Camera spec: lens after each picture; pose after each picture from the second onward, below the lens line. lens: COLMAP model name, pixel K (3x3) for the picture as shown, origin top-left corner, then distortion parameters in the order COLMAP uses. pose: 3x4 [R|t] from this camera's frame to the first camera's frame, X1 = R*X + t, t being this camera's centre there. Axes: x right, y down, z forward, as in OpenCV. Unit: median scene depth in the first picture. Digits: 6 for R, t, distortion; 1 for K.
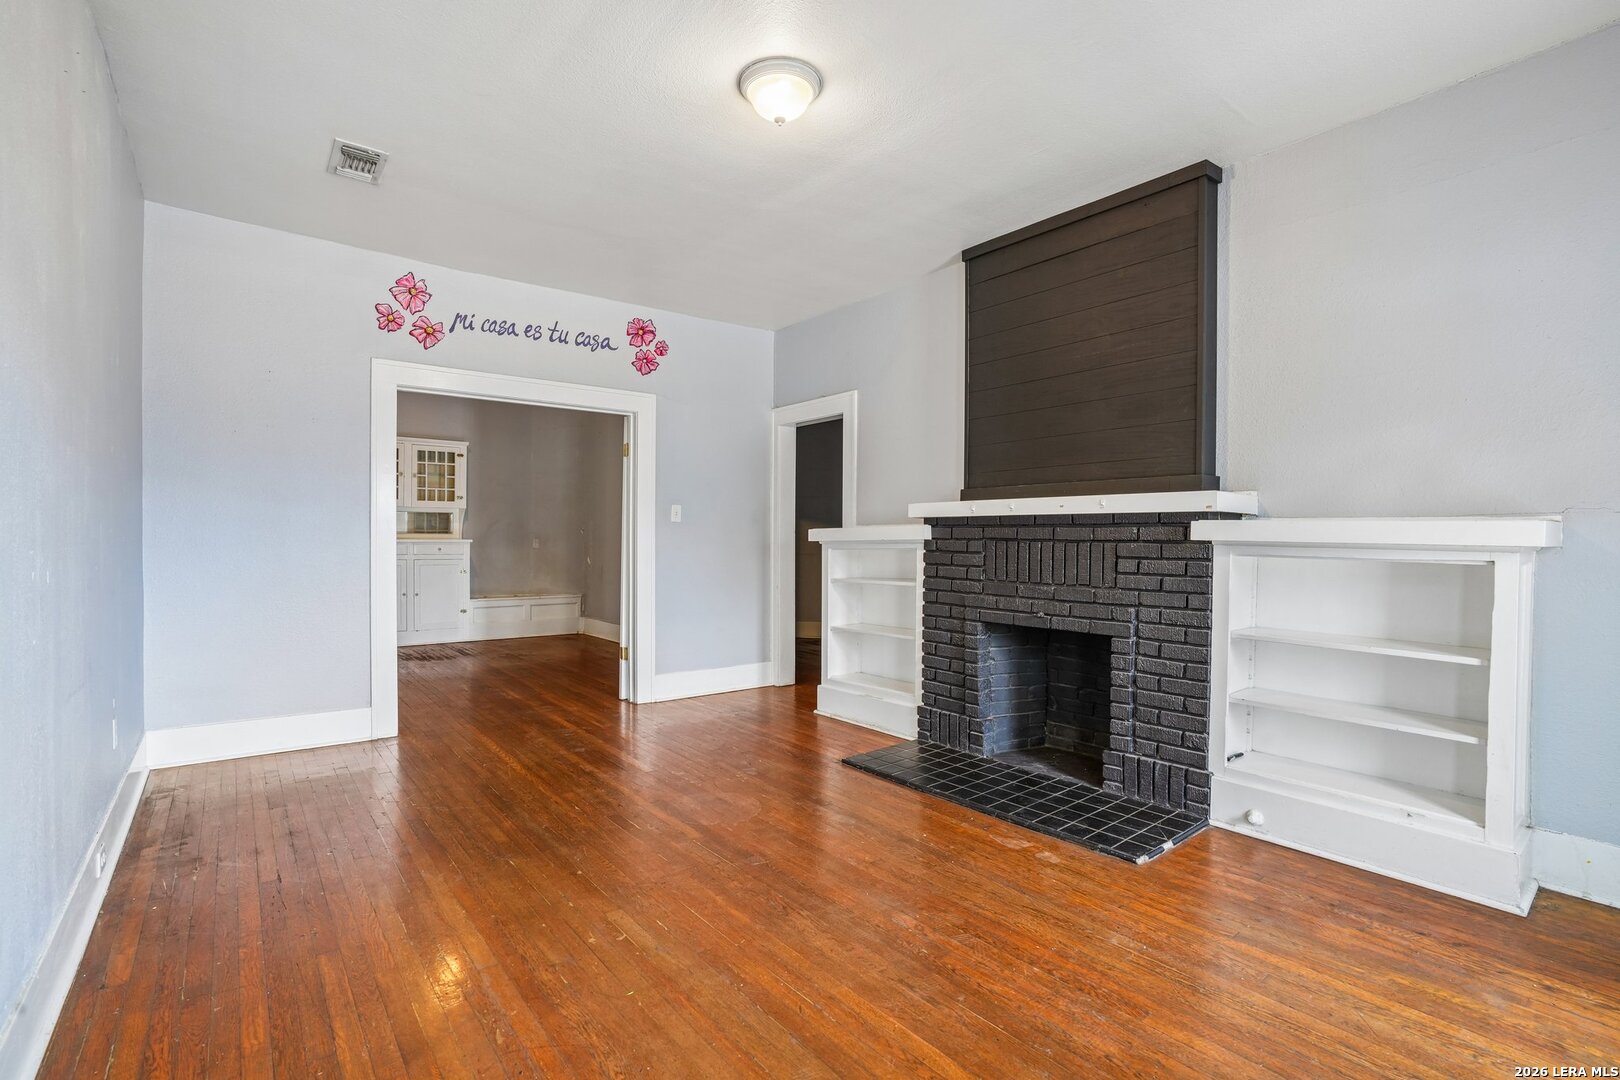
lens RADIAL K [[749.4, 0, 800.0], [0, 749.4, 542.7], [0, 0, 1]] dist [-0.032037, 0.005653]
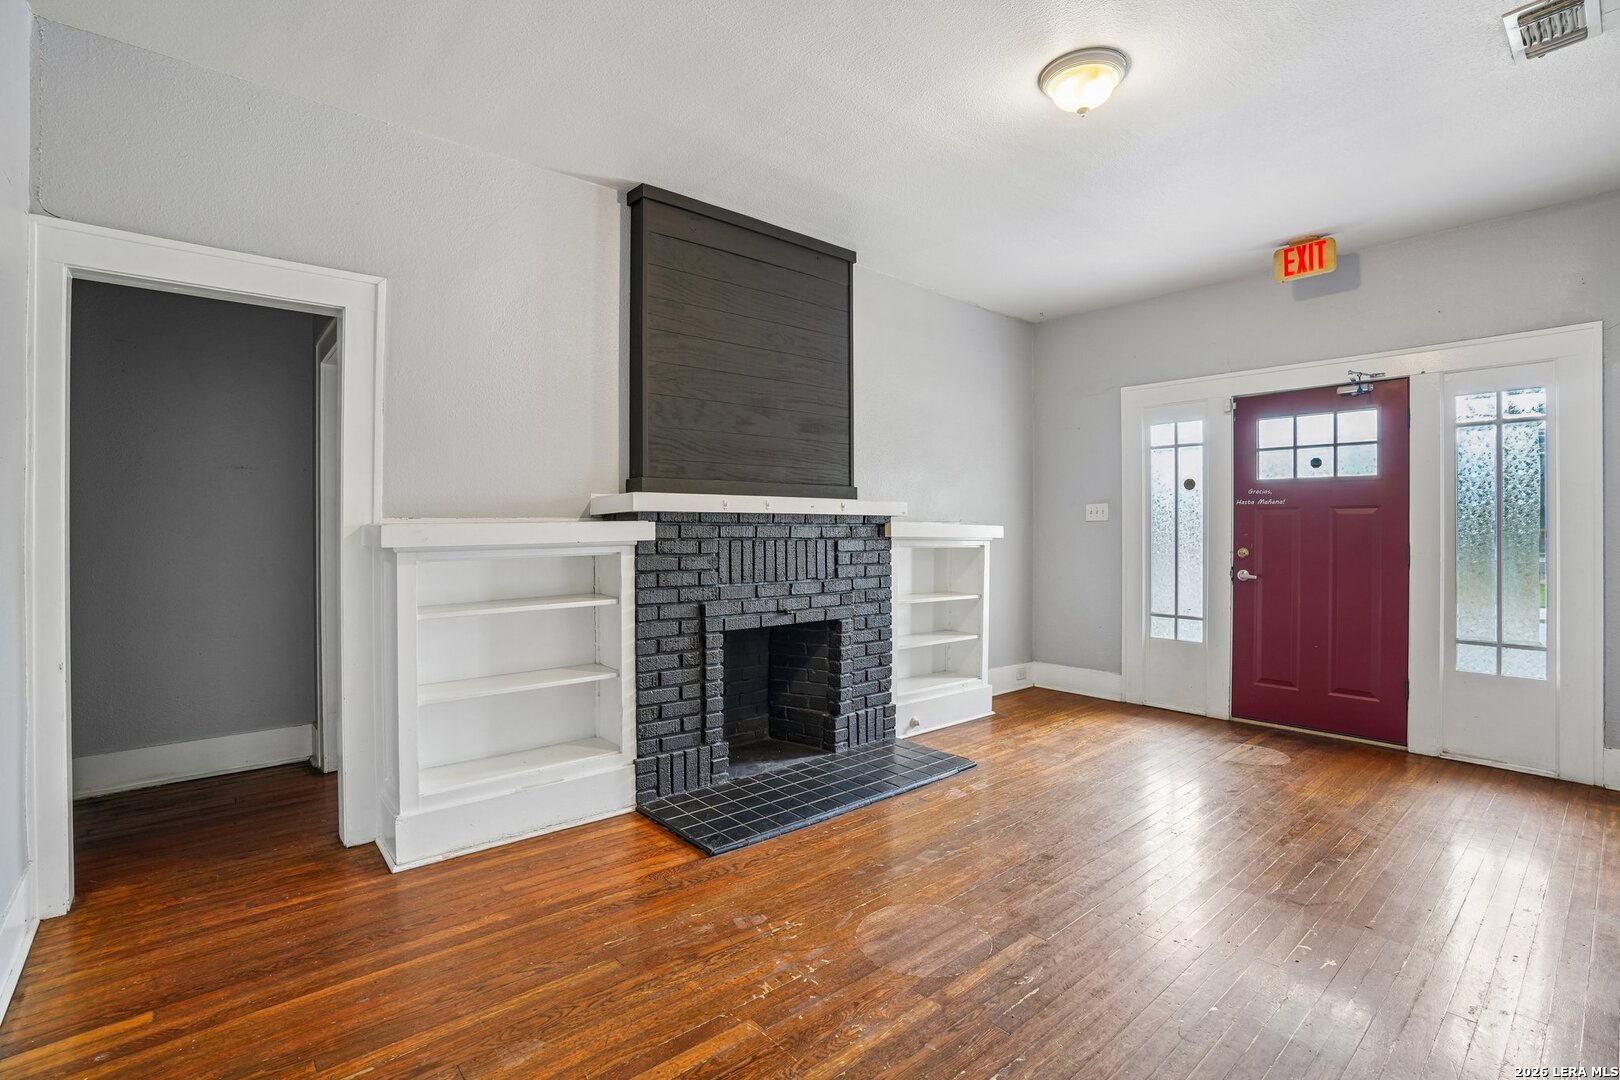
lens RADIAL K [[749.4, 0, 812.9], [0, 749.4, 529.3], [0, 0, 1]] dist [-0.032037, 0.005653]
pose [[-0.033689, -0.002710, 0.999429, -0.620186], [0.011161, 0.999933, 0.003088, -0.016758], [-0.999370, 0.011258, -0.033656, 0.878255]]
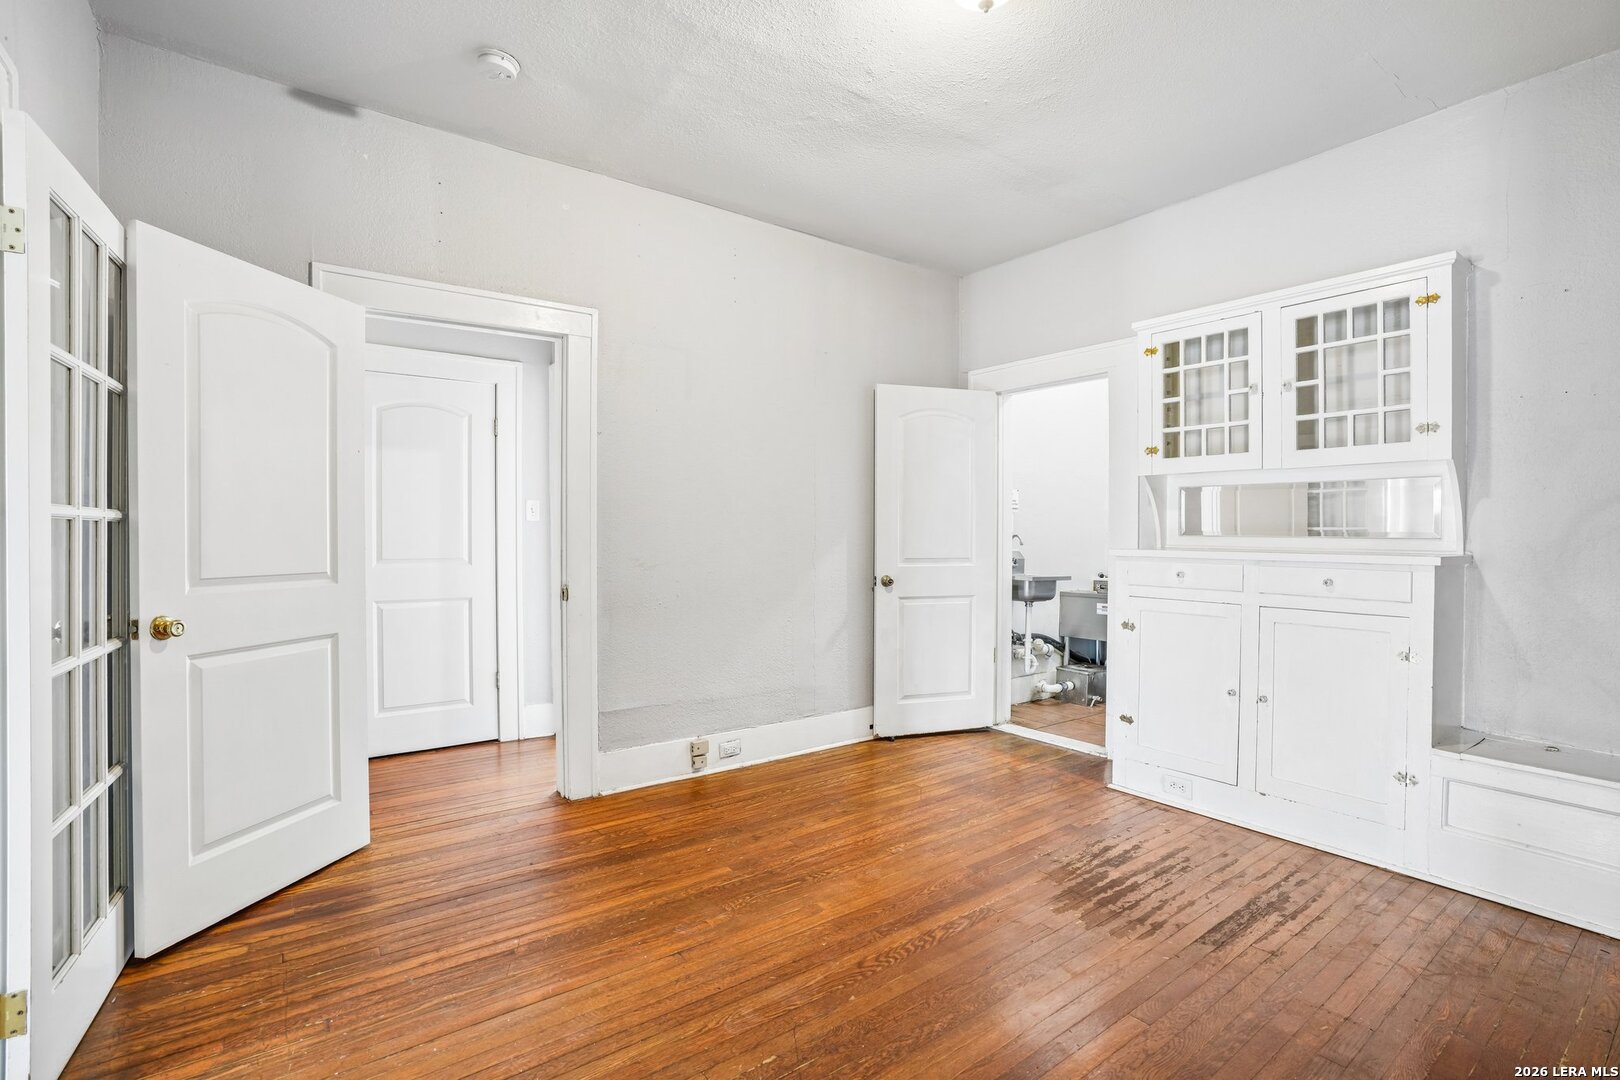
lens RADIAL K [[749.4, 0, 809.2], [0, 749.4, 529.4], [0, 0, 1]] dist [-0.032037, 0.005653]
pose [[-0.059148, -0.005277, -0.998235, -0.232892], [-0.015202, 0.999875, -0.004385, -0.020735], [0.998133, 0.014916, -0.059220, 1.463913]]
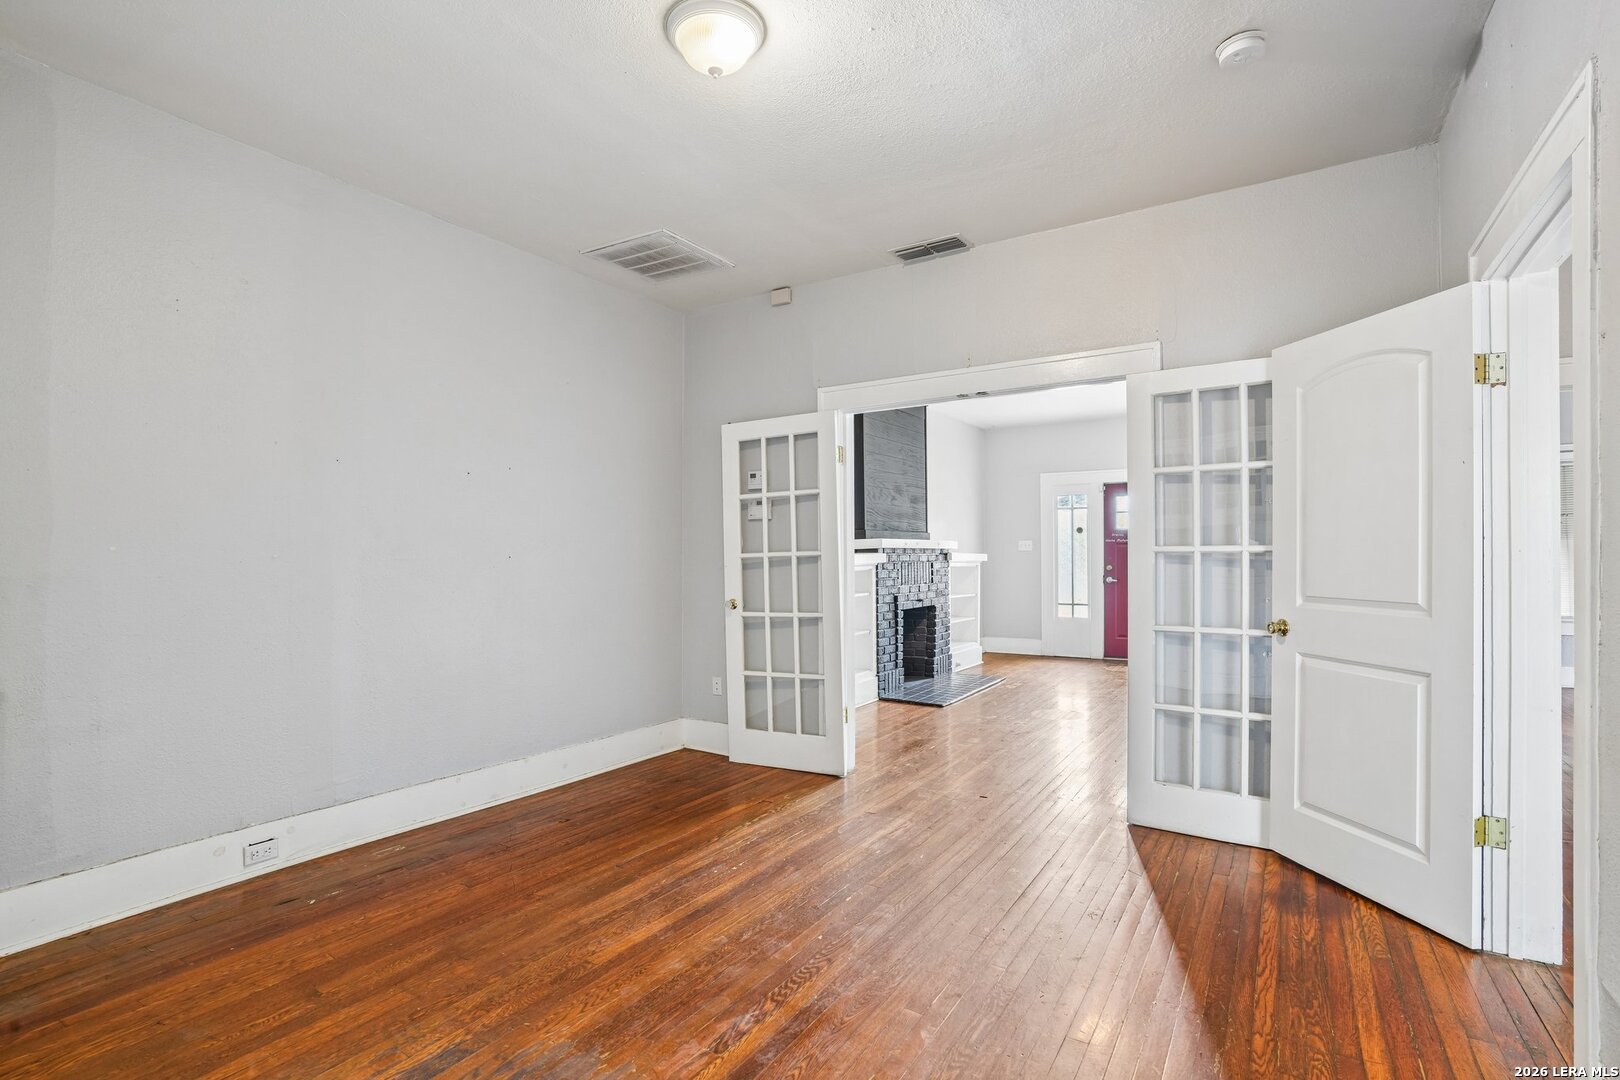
lens RADIAL K [[749.4, 0, 797.4], [0, 749.4, 553.5], [0, 0, 1]] dist [-0.032037, 0.005653]
pose [[-0.299689, 0.002641, 0.954033, -1.255579], [0.016184, 0.999866, 0.002316, -0.029713], [-0.953900, 0.016134, -0.299692, 1.654922]]
